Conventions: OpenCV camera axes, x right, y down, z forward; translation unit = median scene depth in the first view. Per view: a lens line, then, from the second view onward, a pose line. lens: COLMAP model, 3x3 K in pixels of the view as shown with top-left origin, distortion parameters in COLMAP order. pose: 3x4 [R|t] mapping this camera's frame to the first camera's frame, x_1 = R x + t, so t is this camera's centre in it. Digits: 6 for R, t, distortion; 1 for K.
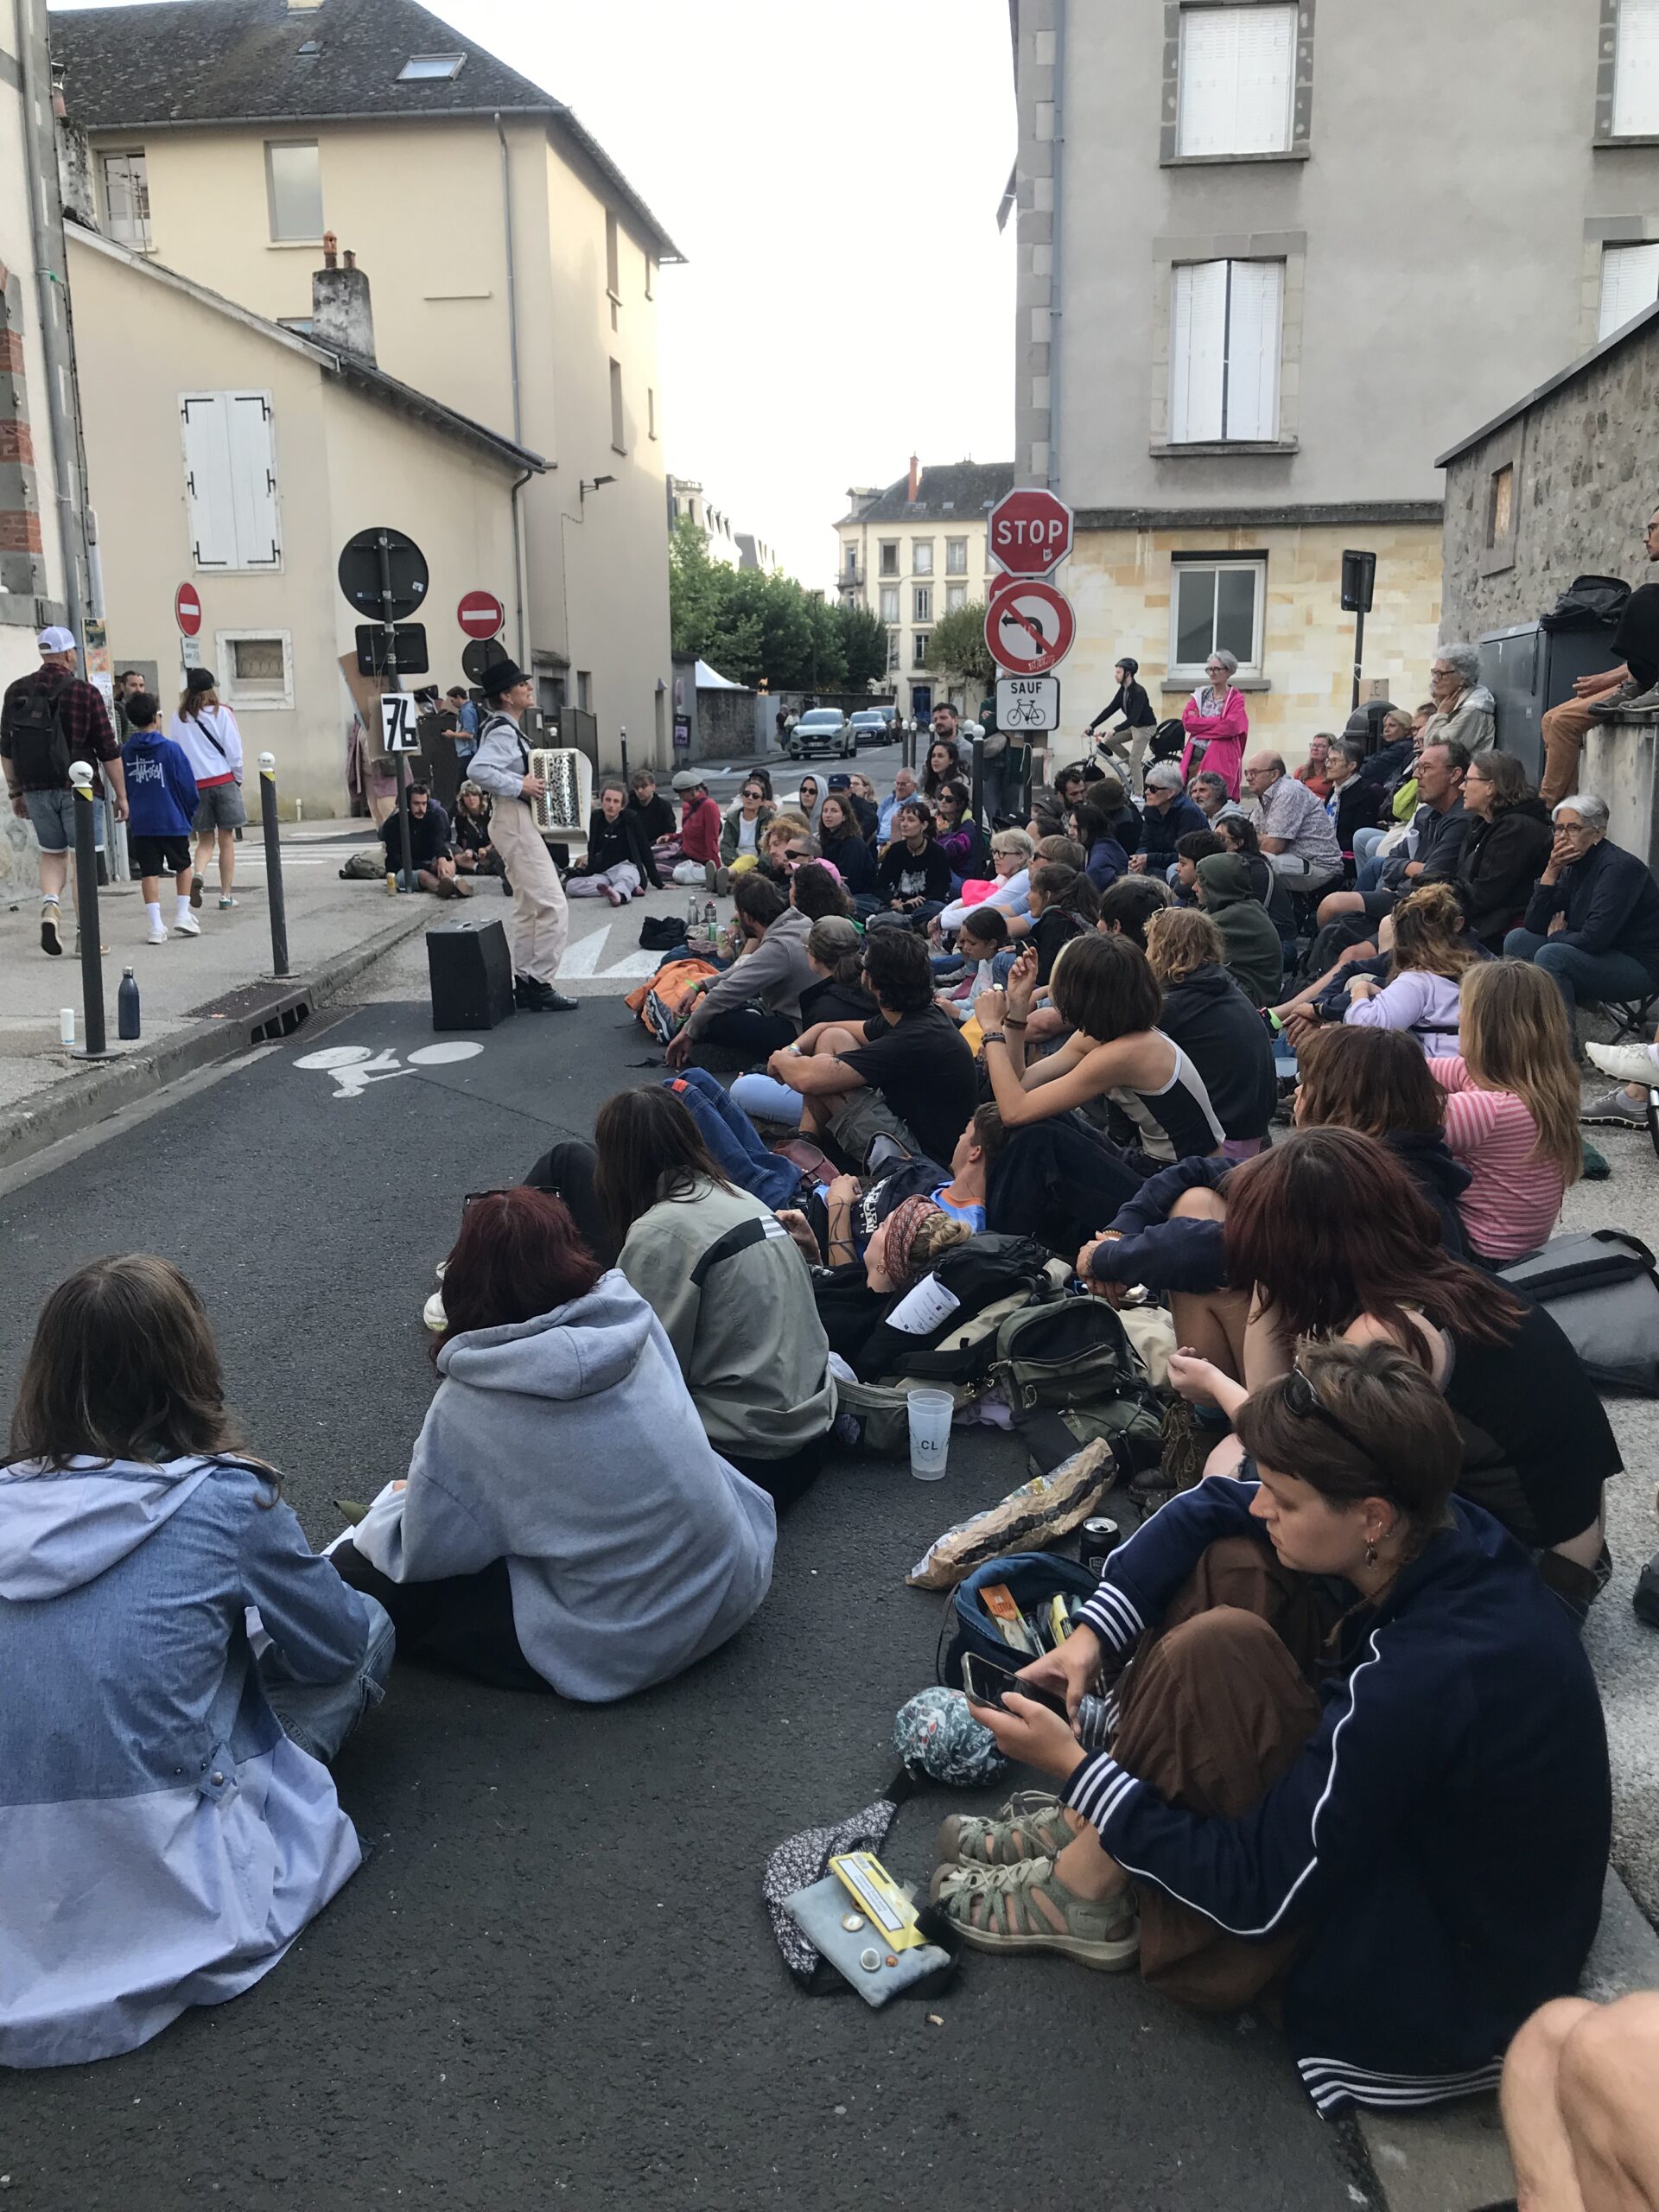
lens RADIAL K [[1803.9, 0, 821.7], [0, 1803.9, 1105.4], [0, 0, 1]] dist [0.014938, -0.001745]
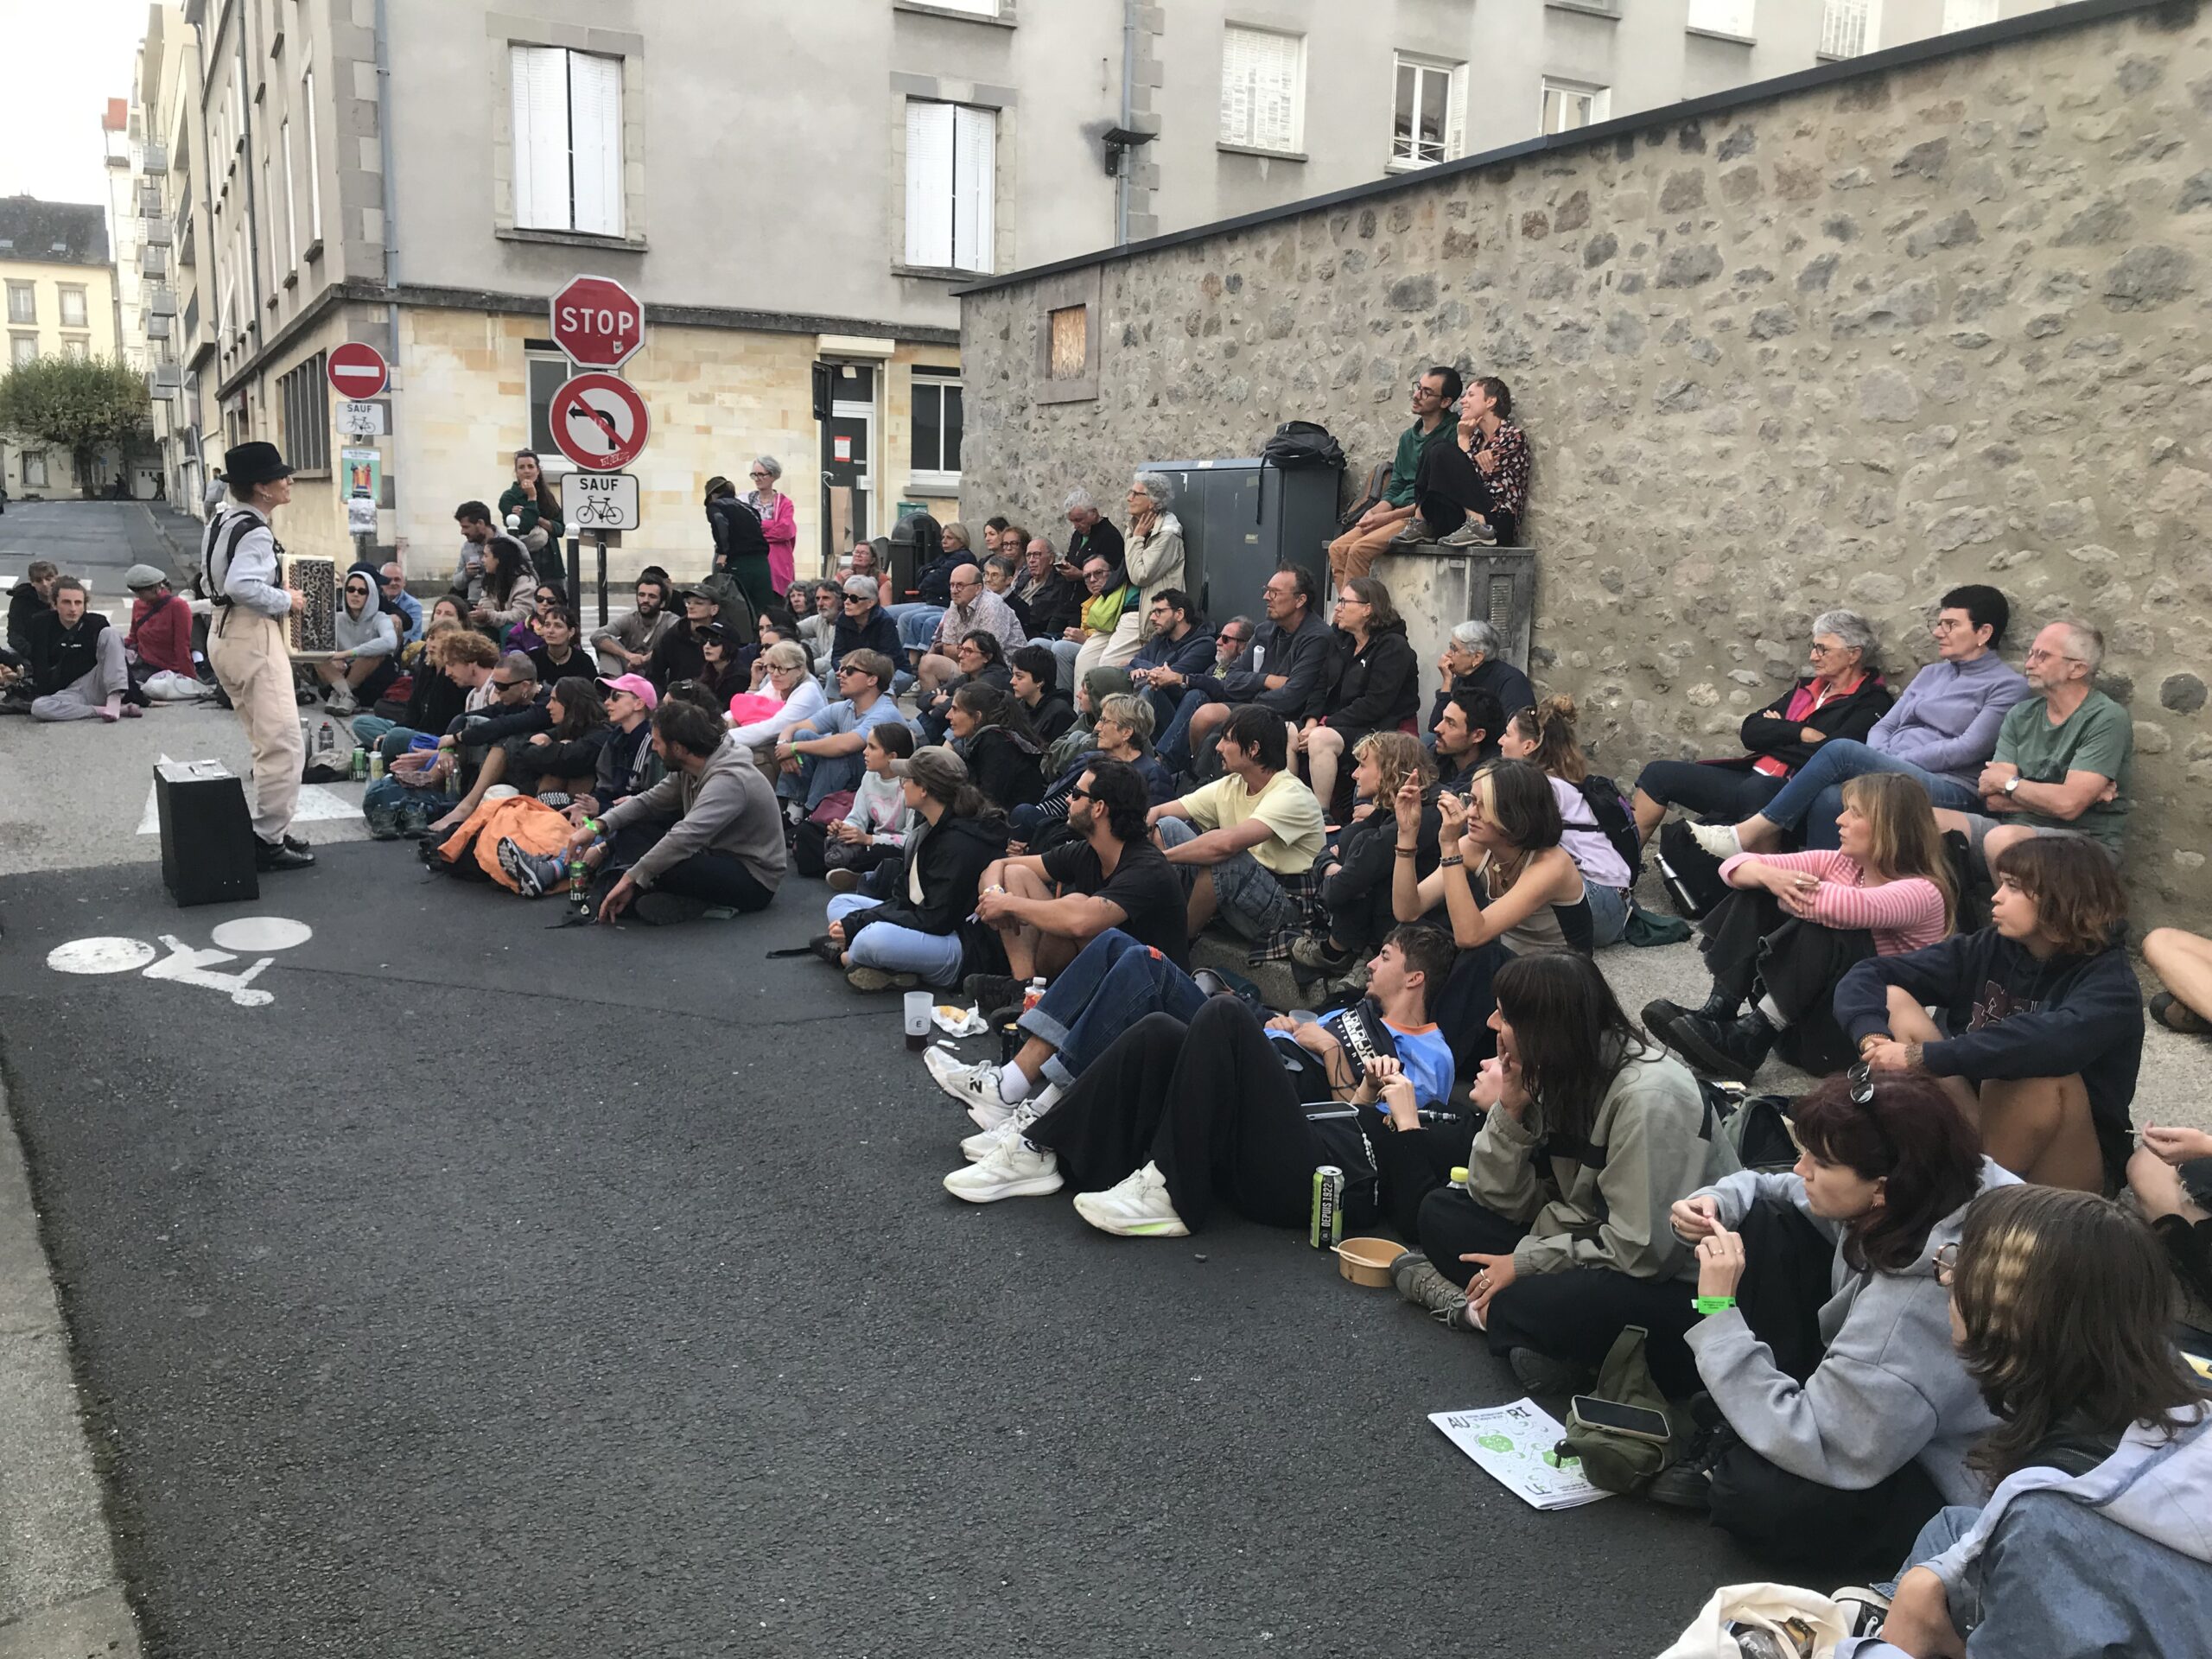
lens RADIAL K [[1803.9, 0, 1097.3], [0, 1803.9, 835.4], [0, 0, 1]] dist [0.014938, -0.001745]
pose [[0.823037, -0.070660, 0.563576, -0.124066], [0.087659, 0.996146, -0.003121, -0.013212], [-0.561183, 0.051971, 0.826059, 0.047960]]
